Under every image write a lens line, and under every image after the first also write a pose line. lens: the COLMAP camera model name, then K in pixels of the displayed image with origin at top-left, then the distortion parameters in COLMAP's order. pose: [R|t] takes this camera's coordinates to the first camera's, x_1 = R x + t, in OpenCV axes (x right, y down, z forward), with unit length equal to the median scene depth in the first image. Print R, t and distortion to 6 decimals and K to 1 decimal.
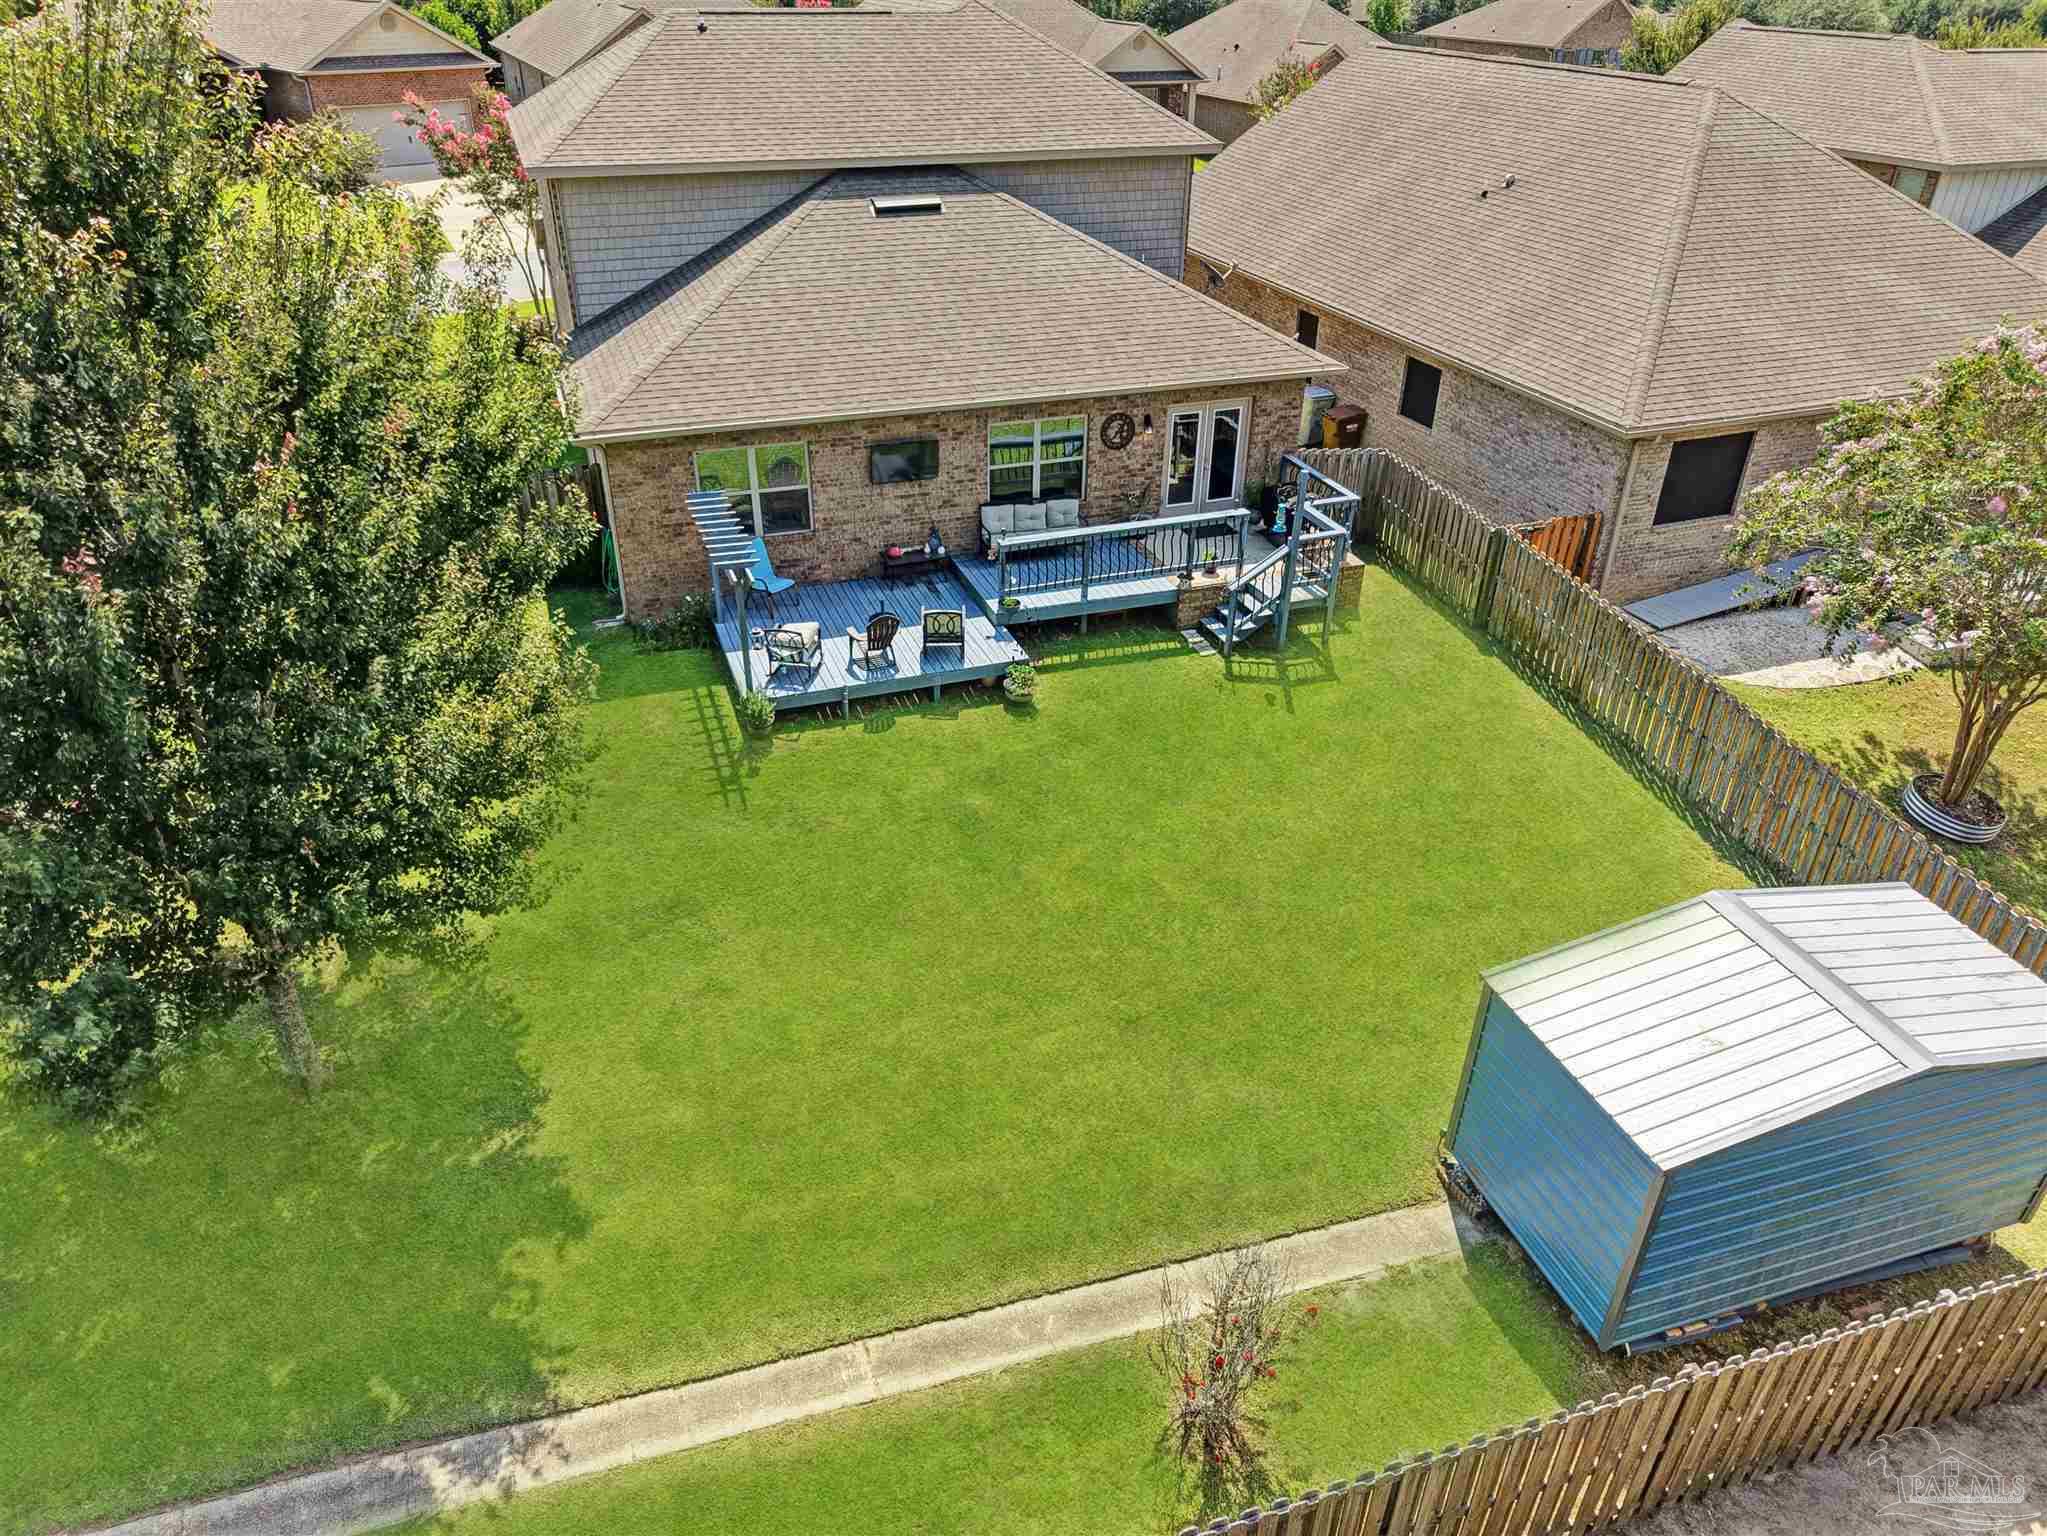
lens RADIAL K [[1351.5, 0, 1023.5], [0, 1351.5, 768.0], [0, 0, 1]] dist [0.000941, -0.002584]
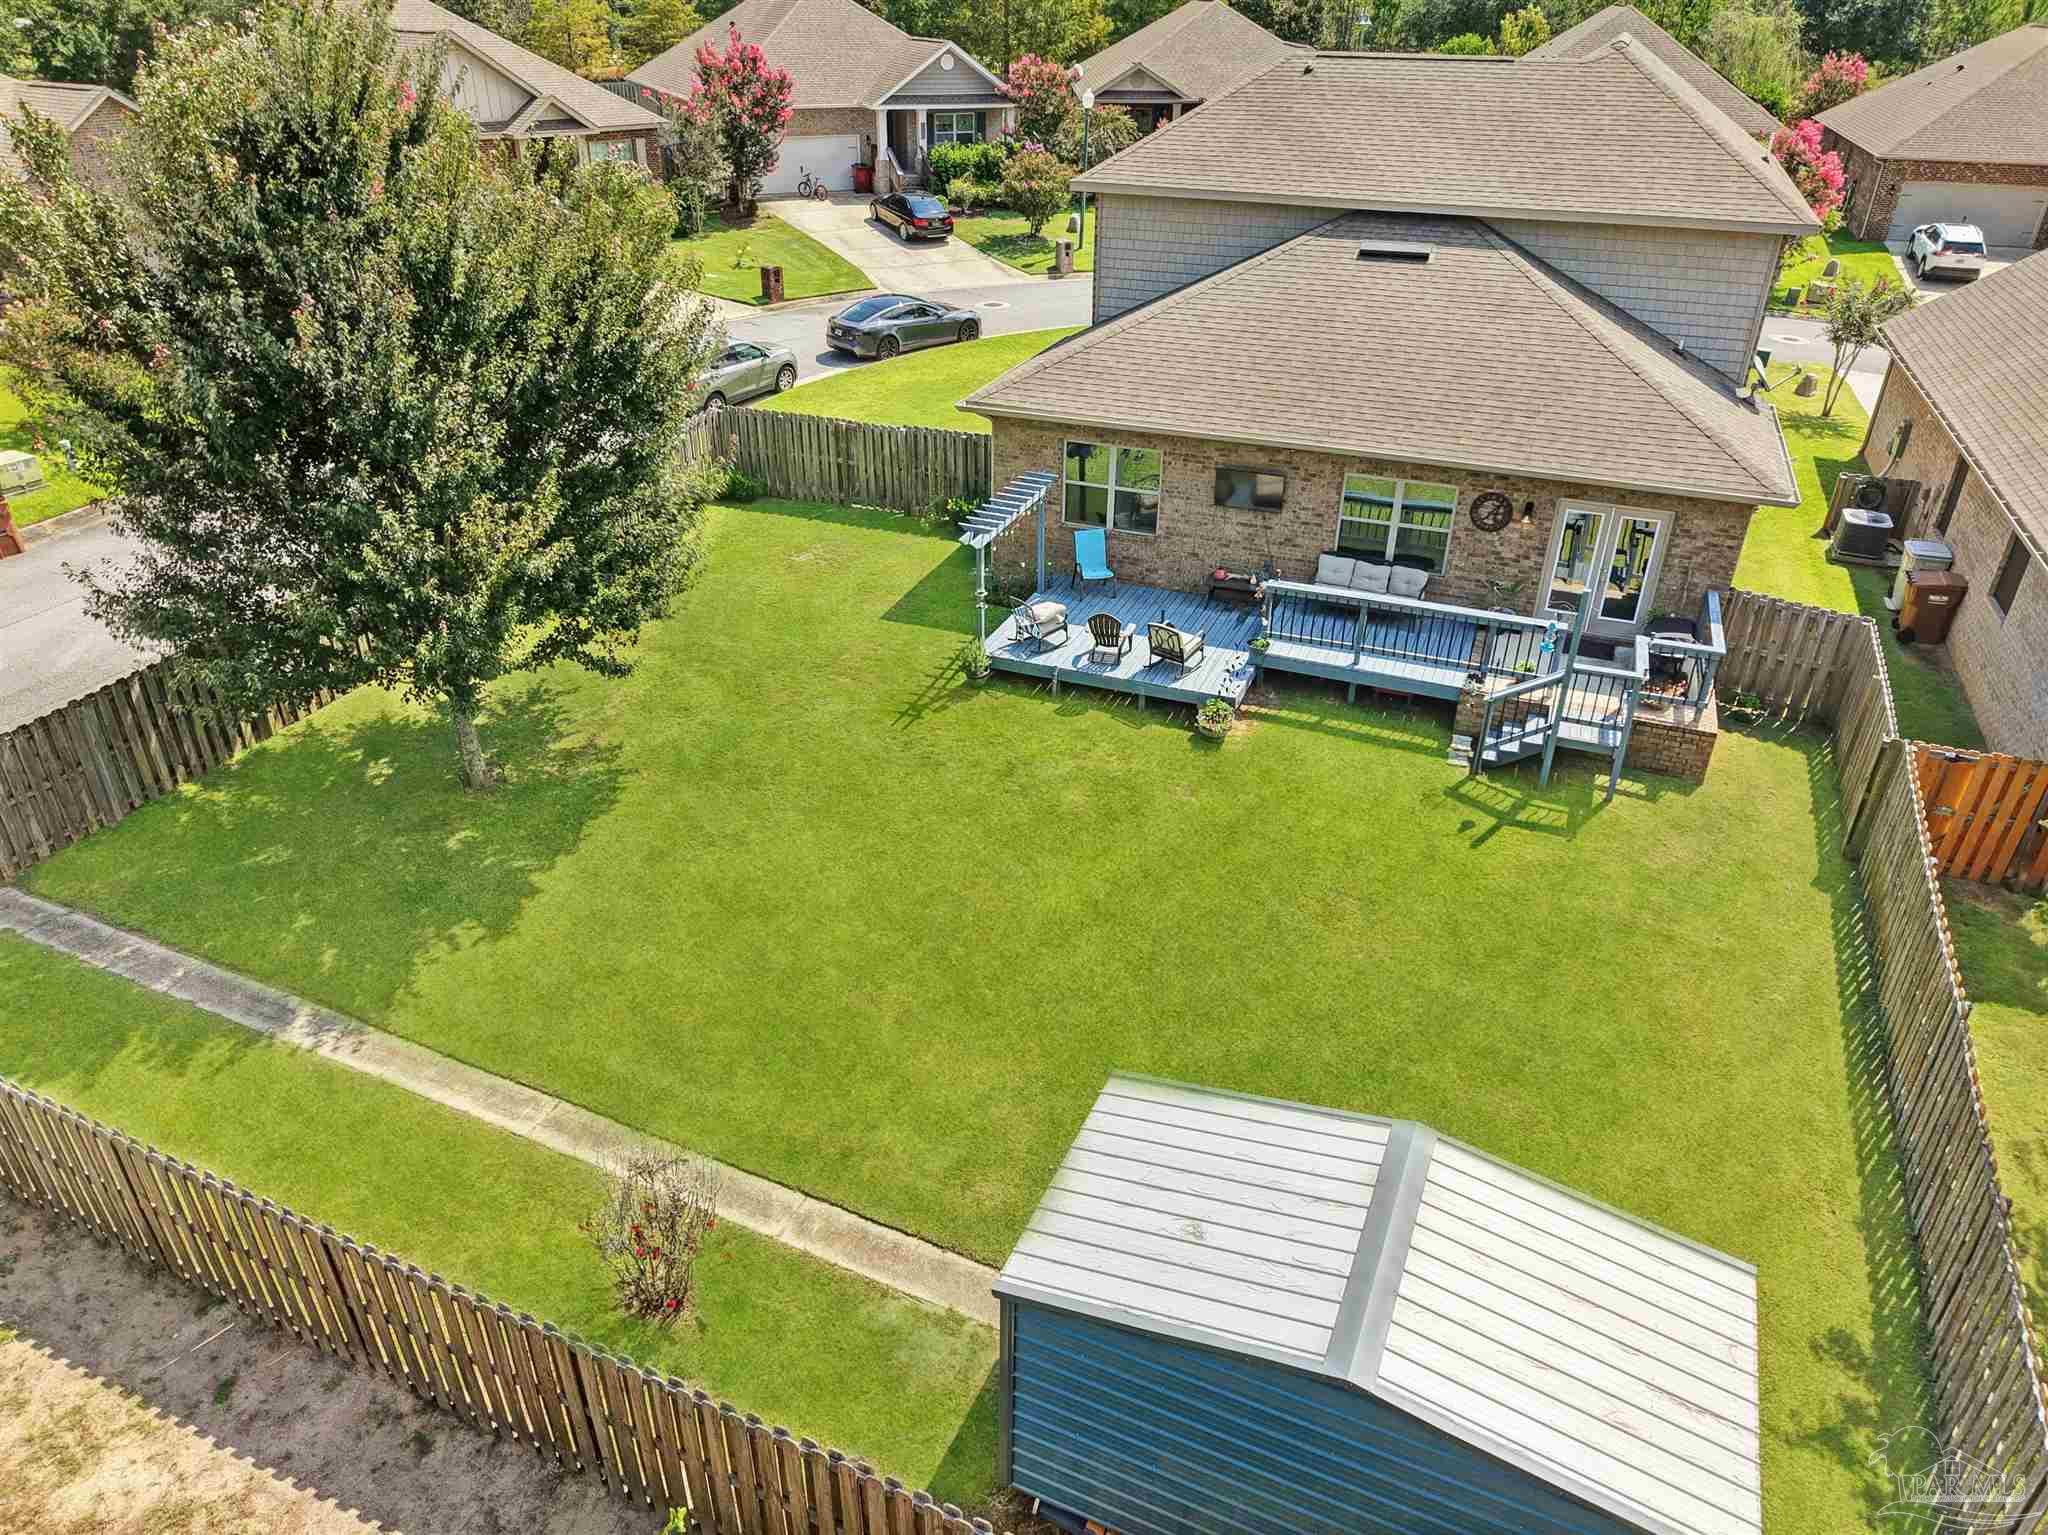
lens RADIAL K [[1352.2, 0, 1024.0], [0, 1352.2, 767.5], [0, 0, 1]] dist [0.000941, -0.002584]
pose [[0.753837, 0.325080, -0.571010, 0.426371], [-0.340935, 0.936415, 0.083010, -0.057124], [0.561687, 0.132102, 0.816735, 0.099339]]
